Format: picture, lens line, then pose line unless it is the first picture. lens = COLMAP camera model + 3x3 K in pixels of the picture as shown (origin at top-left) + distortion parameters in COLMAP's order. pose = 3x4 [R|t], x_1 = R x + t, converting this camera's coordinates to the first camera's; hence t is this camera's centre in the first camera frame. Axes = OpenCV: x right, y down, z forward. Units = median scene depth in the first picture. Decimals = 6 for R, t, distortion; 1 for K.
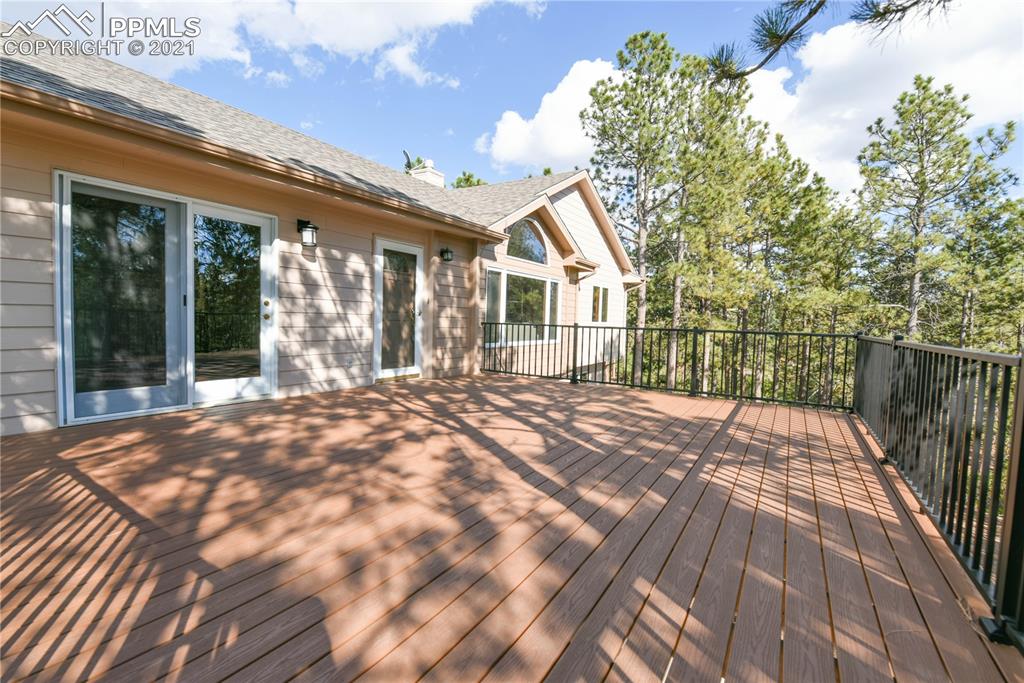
lens RADIAL K [[445.4, 0, 504.8], [0, 445.4, 341.8], [0, 0, 1]] dist [-0.006775, -0.005544]
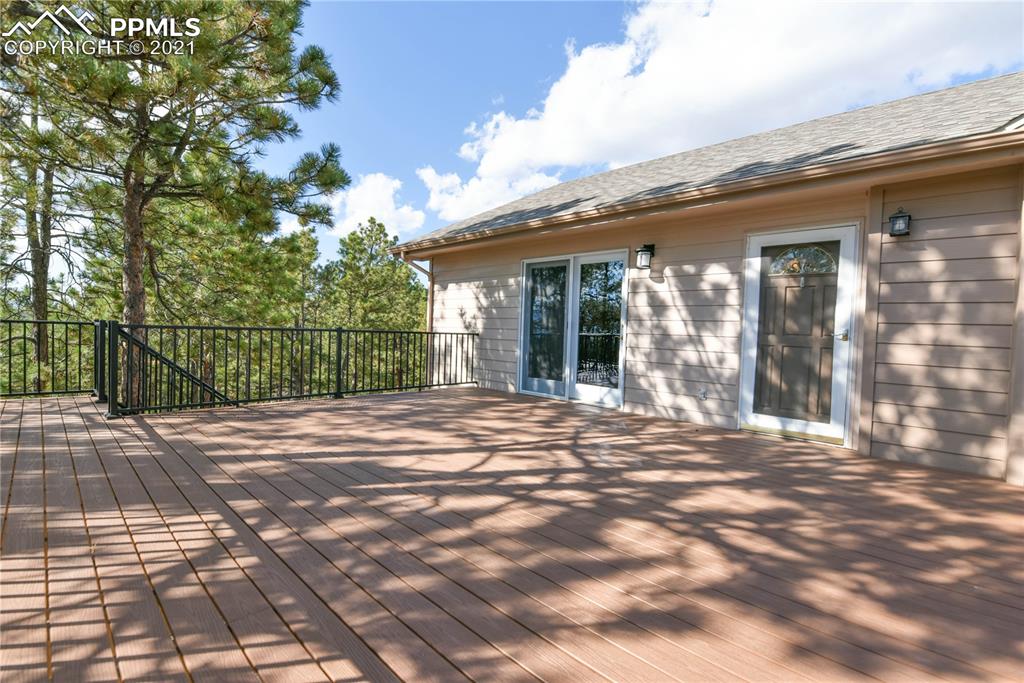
lens RADIAL K [[445.4, 0, 512.7], [0, 445.4, 337.8], [0, 0, 1]] dist [-0.006775, -0.005544]
pose [[-0.176057, -0.013953, -0.984281, 0.618757], [-0.089134, 0.996018, 0.001824, -0.031503], [0.980336, 0.088054, -0.176600, 0.894918]]
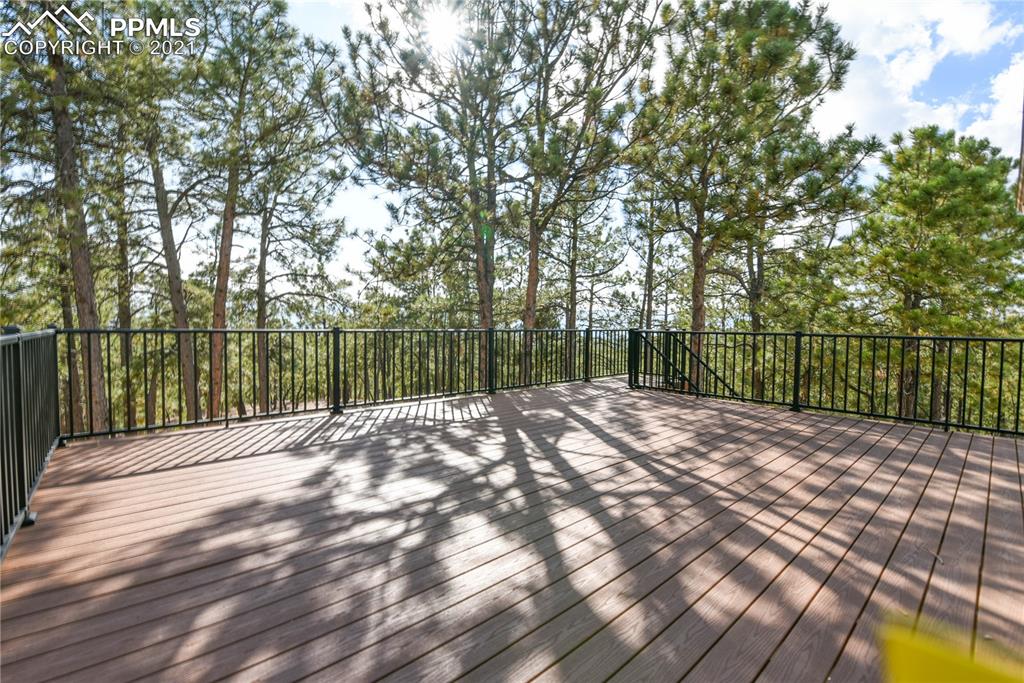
lens RADIAL K [[445.4, 0, 507.8], [0, 445.4, 342.1], [0, 0, 1]] dist [-0.006775, -0.005544]
pose [[-0.963806, -0.047191, 0.262396, -0.041888], [-0.022291, 0.995027, 0.097075, -0.073978], [-0.265672, 0.087712, -0.960065, 1.394926]]
